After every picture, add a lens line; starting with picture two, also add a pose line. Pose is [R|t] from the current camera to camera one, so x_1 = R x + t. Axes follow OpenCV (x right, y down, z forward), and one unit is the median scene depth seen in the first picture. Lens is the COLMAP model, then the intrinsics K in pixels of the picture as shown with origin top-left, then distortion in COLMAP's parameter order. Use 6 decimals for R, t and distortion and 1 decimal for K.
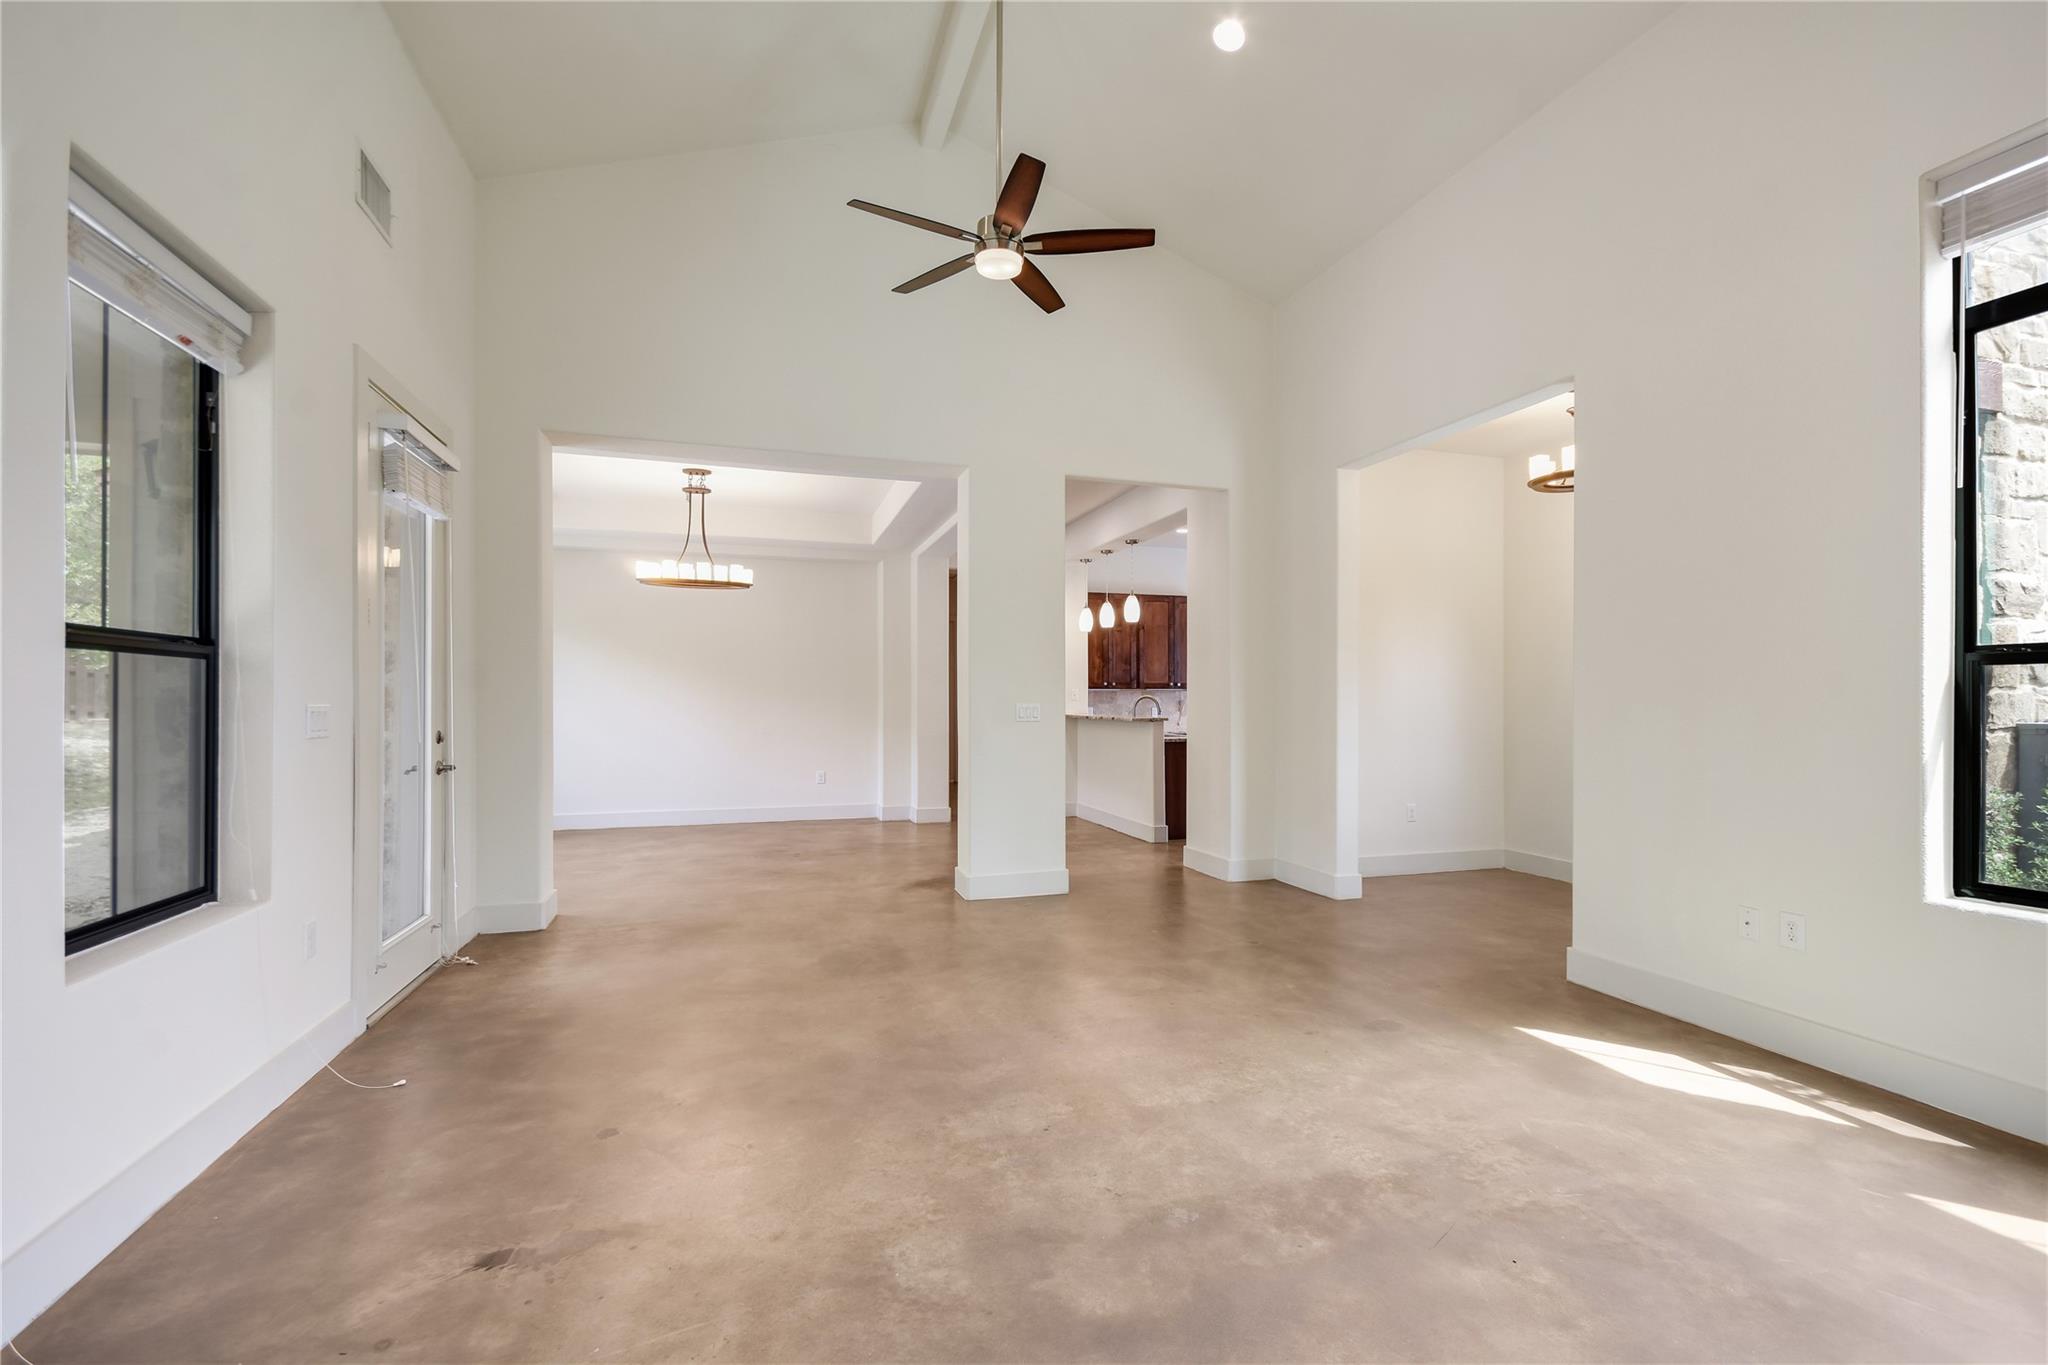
lens RADIAL K [[889.7, 0, 1052.2], [0, 889.7, 719.7], [0, 0, 1]] dist [0.032283, -0.011225]
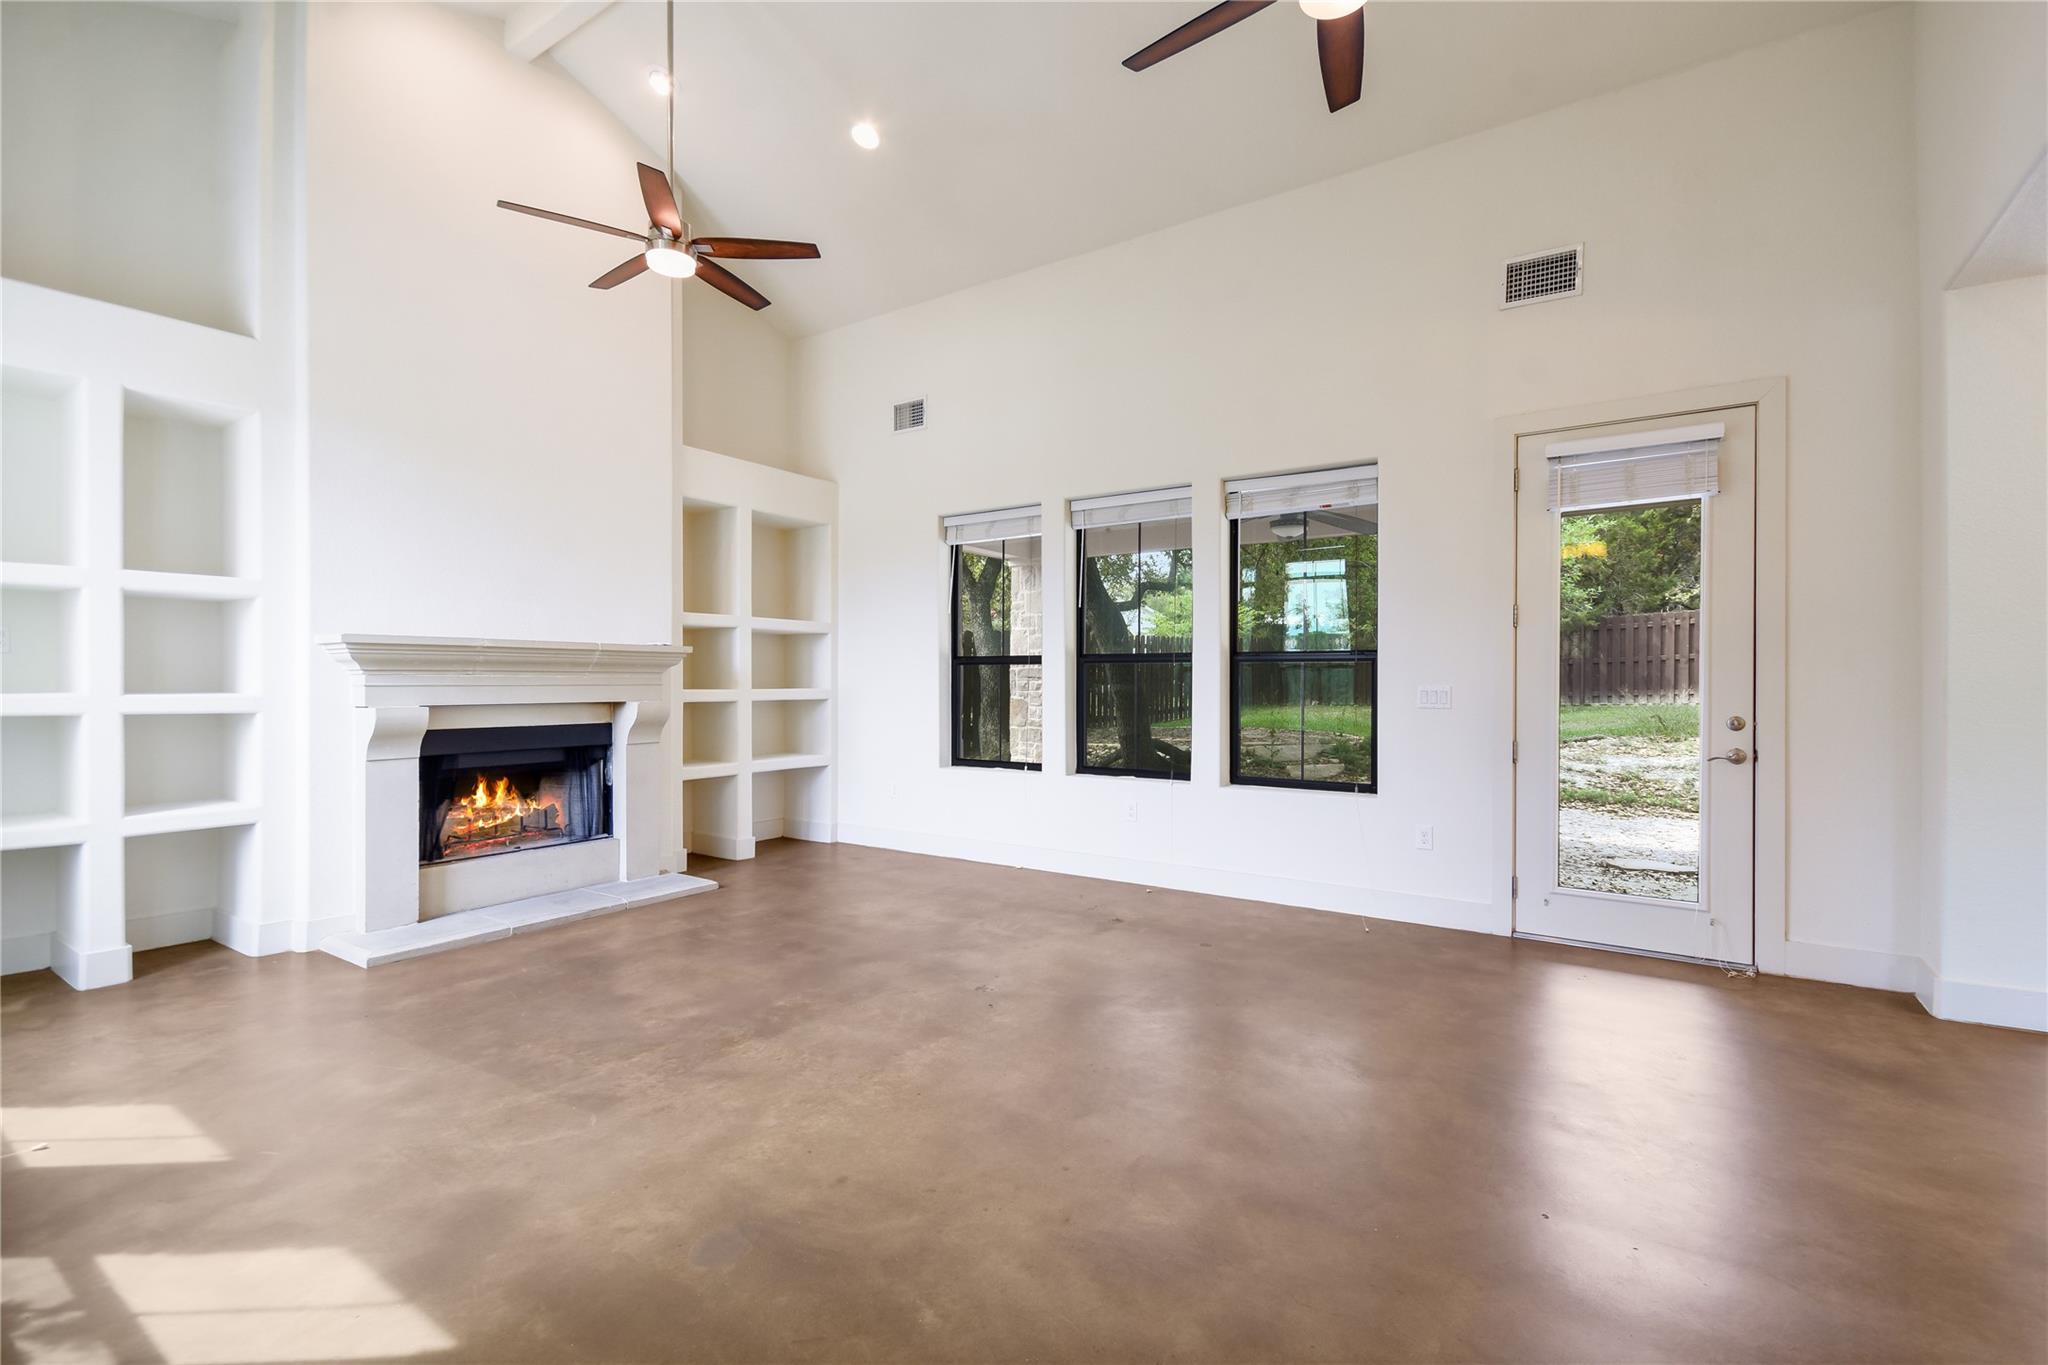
lens RADIAL K [[912.5, 0, 1040.9], [0, 912.5, 686.3], [0, 0, 1]] dist [0.013922, -0.000006]
pose [[-0.793641, -0.001608, -0.608384, 0.769070], [-0.016373, 0.999691, 0.018717, -0.042022], [0.608166, 0.024816, -0.793422, 2.133724]]
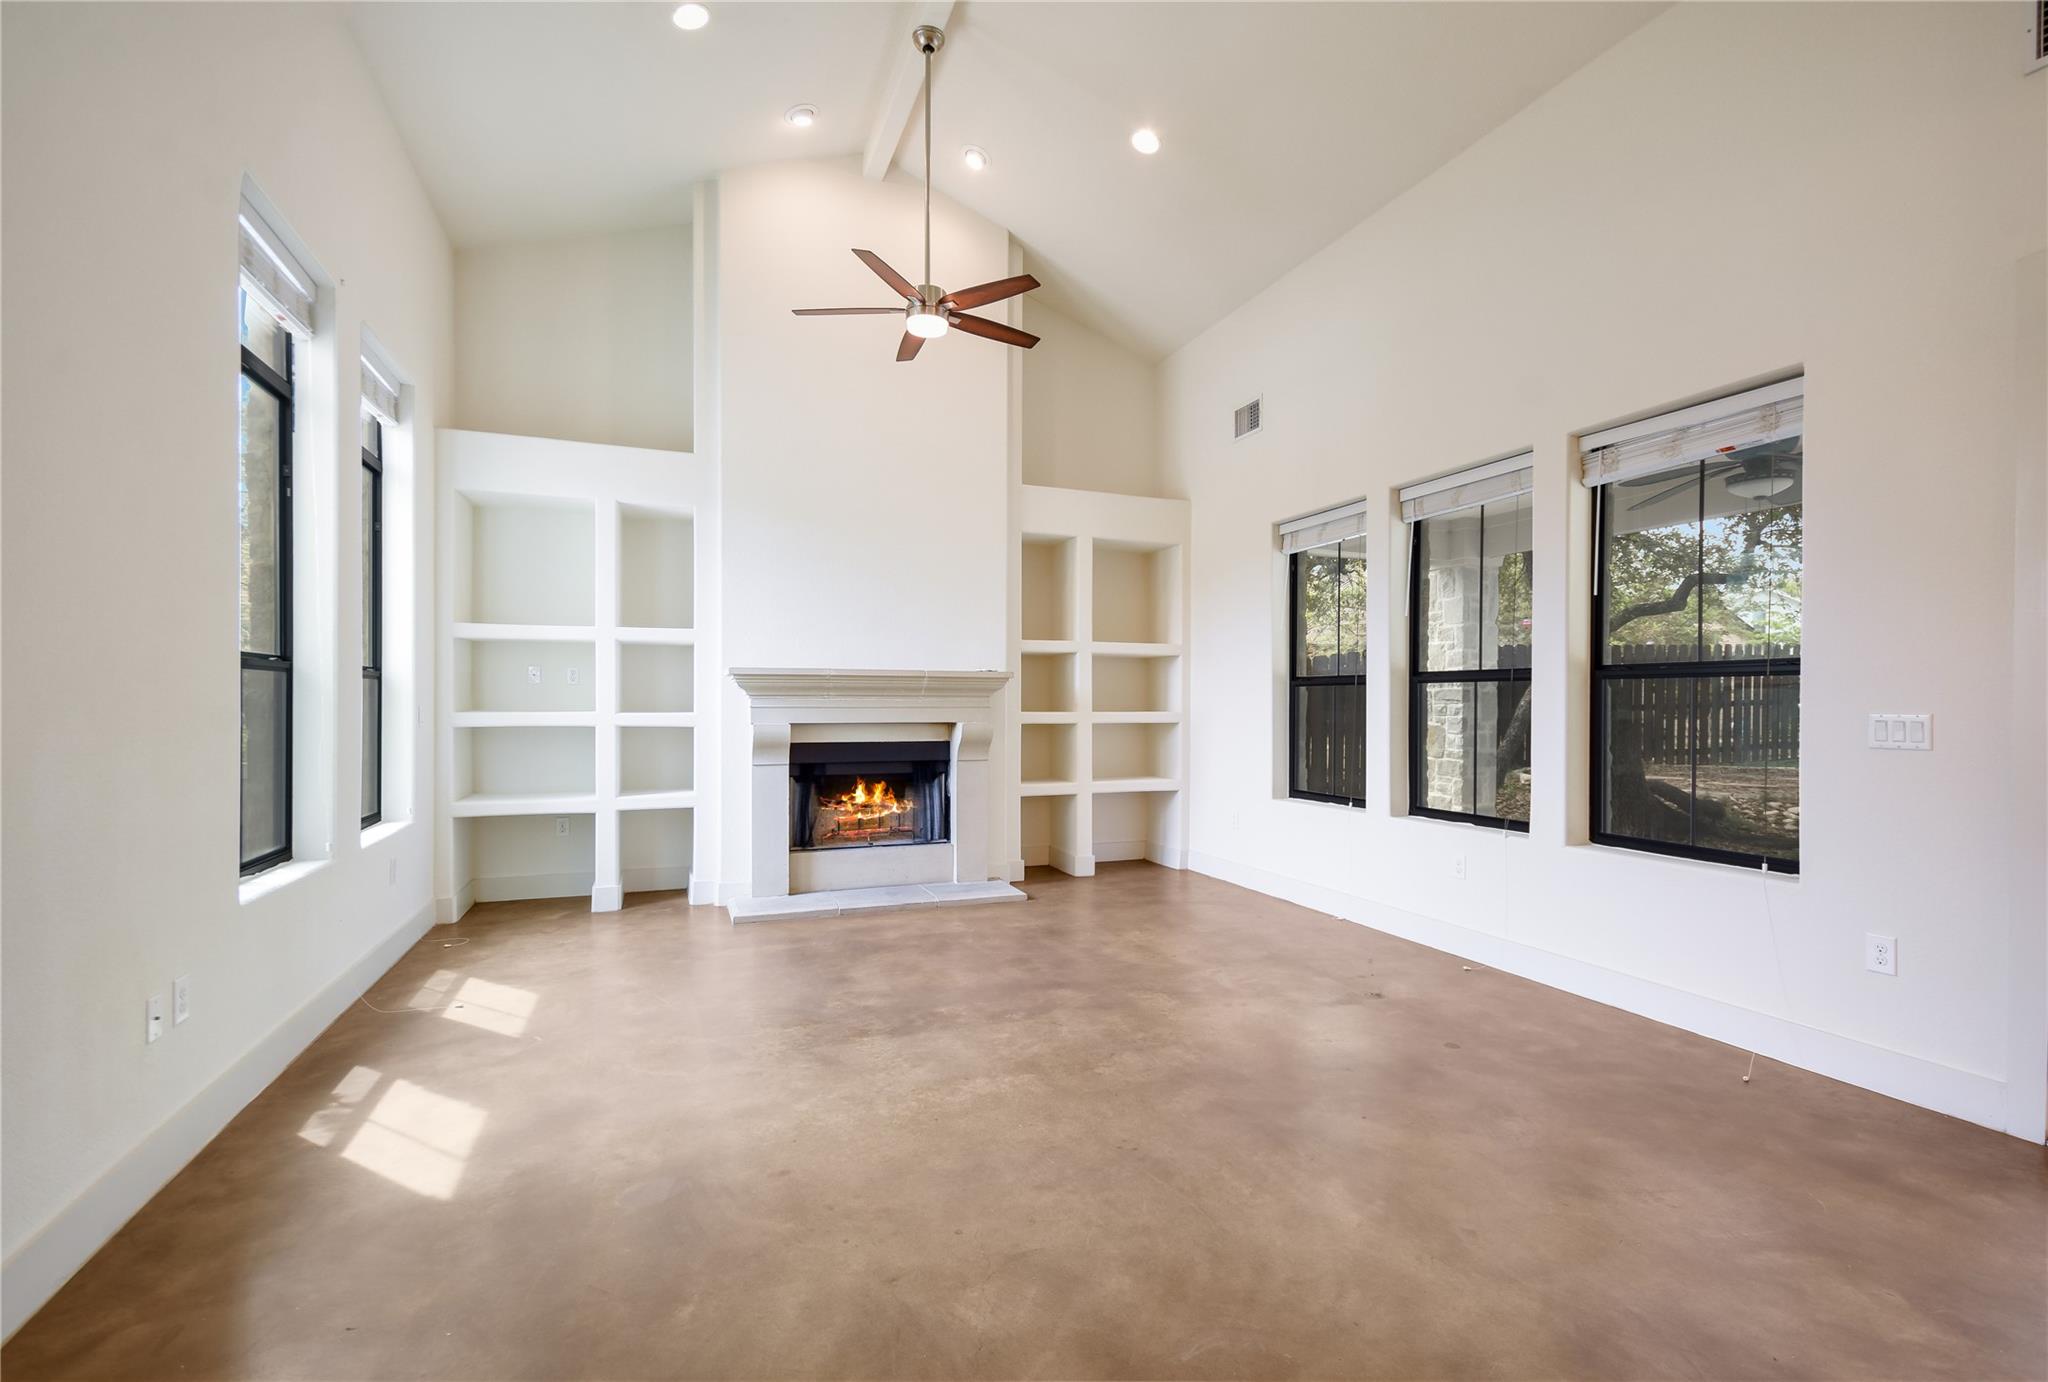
lens RADIAL K [[932.5, 0, 1030.7], [0, 932.5, 707.3], [0, 0, 1]] dist [0.021621, 0.000201]
pose [[-0.998914, -0.006038, -0.046201, 0.168965], [-0.007130, 0.999698, 0.023499, -0.048160], [0.046045, 0.023803, -0.998656, 2.290960]]
